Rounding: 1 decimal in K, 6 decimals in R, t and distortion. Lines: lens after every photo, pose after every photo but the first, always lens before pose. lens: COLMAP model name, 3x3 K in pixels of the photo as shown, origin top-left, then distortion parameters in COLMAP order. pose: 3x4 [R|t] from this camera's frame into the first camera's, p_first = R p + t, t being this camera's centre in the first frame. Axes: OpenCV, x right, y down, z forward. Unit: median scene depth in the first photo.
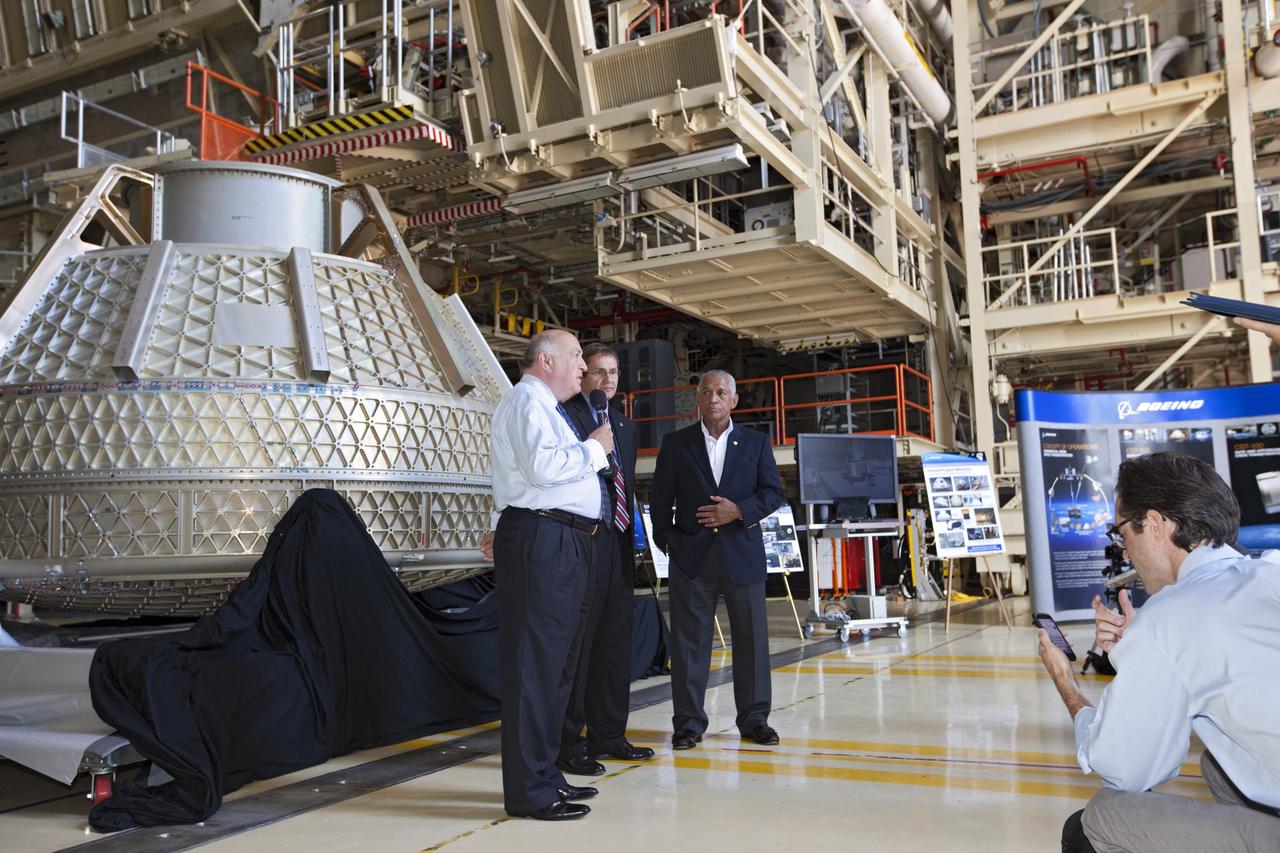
lens RADIAL K [[1069.7, 0, 640.0], [0, 1069.7, 426.5], [0, 0, 1]] dist [-0.002782, 0.067112]
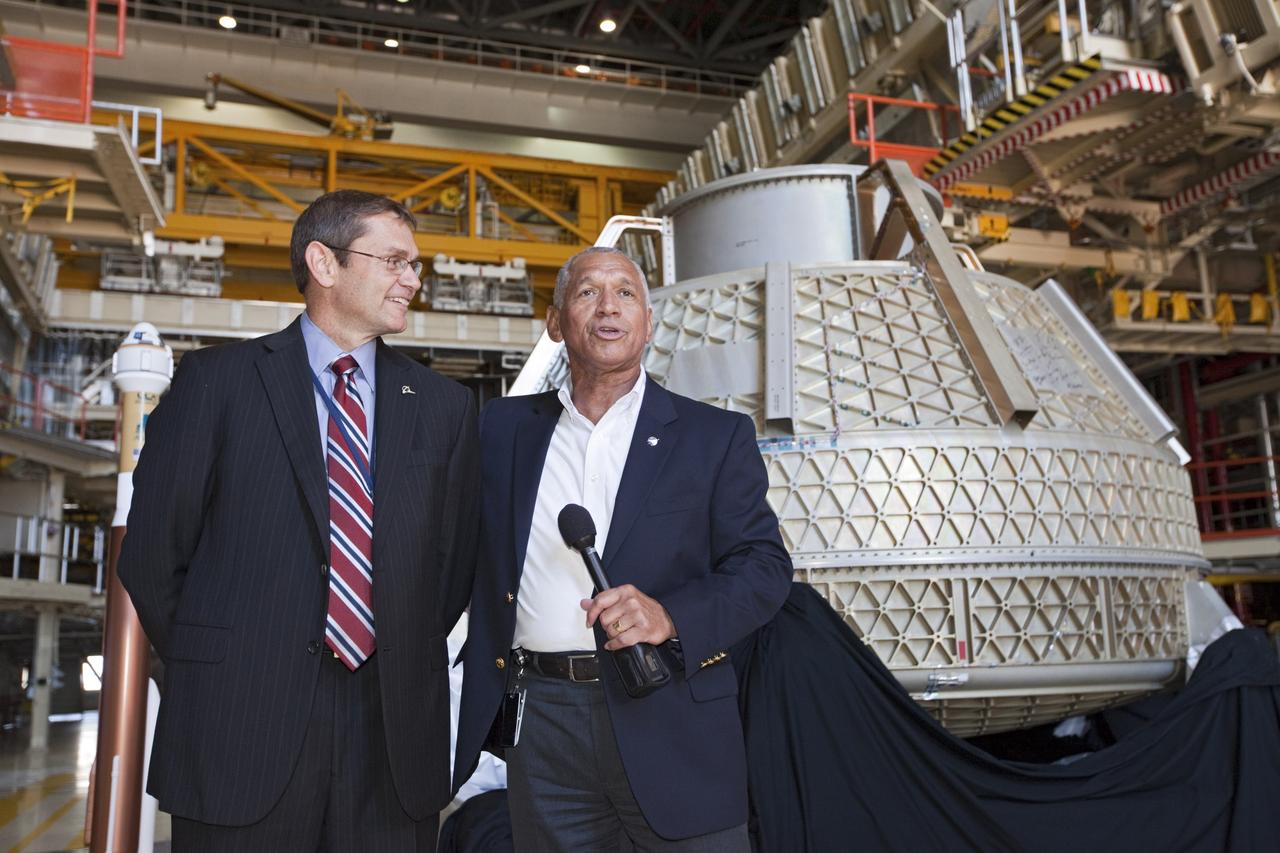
lens RADIAL K [[1196.9, 0, 640.0], [0, 1196.9, 426.5], [0, 0, 1]] dist [0.004938, 0.112982]
pose [[0.729128, -0.130365, -0.671846, 0.084969], [0.090344, 0.991433, -0.094331, 0.010208], [0.678388, 0.008082, 0.734659, 0.161149]]
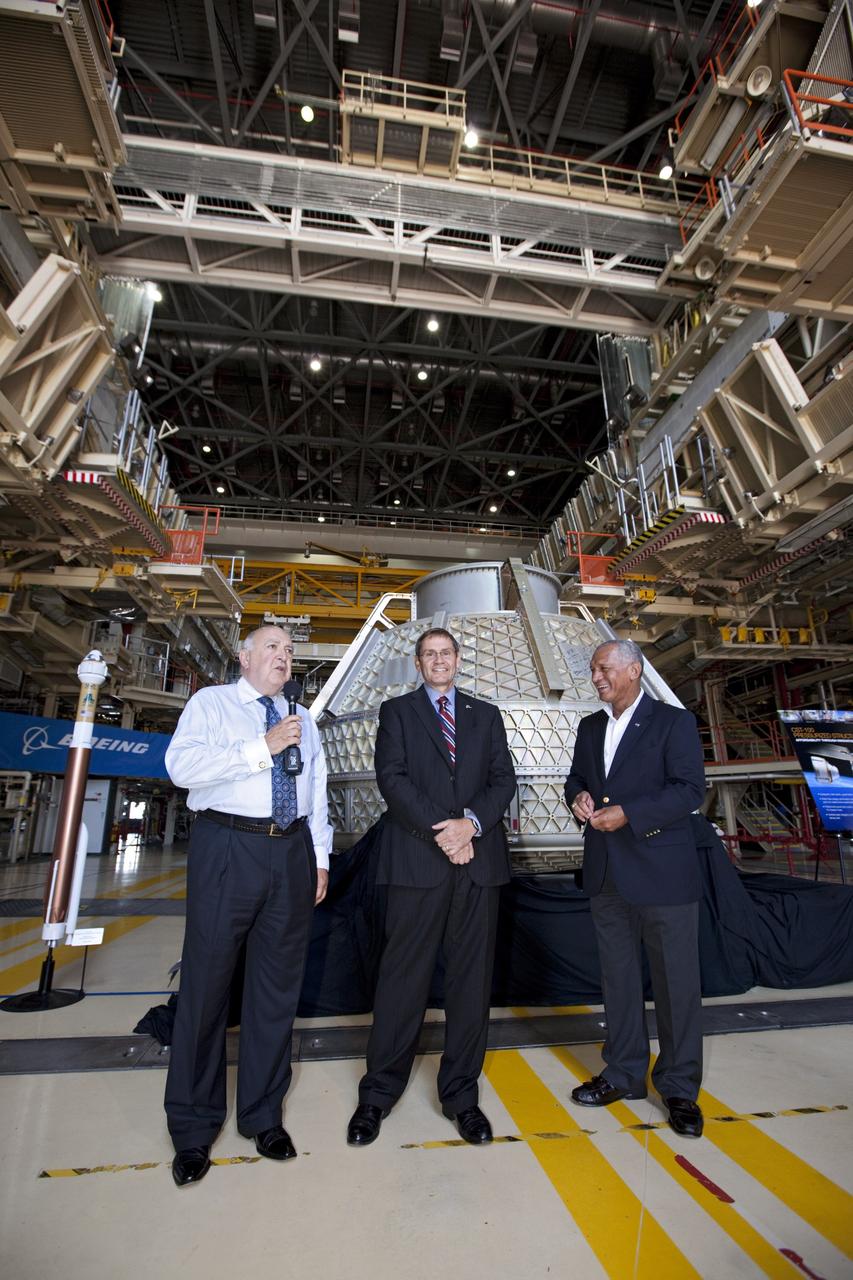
lens RADIAL K [[579.6, 0, 422.9], [0, 579.6, 654.2], [0, 0, 1]] dist [-0.071301, 0.033259]
pose [[0.594447, -0.196775, -0.779687, 0.135477], [0.074830, 0.978927, -0.190006, 0.017440], [0.800645, 0.054605, 0.596645, 0.267923]]
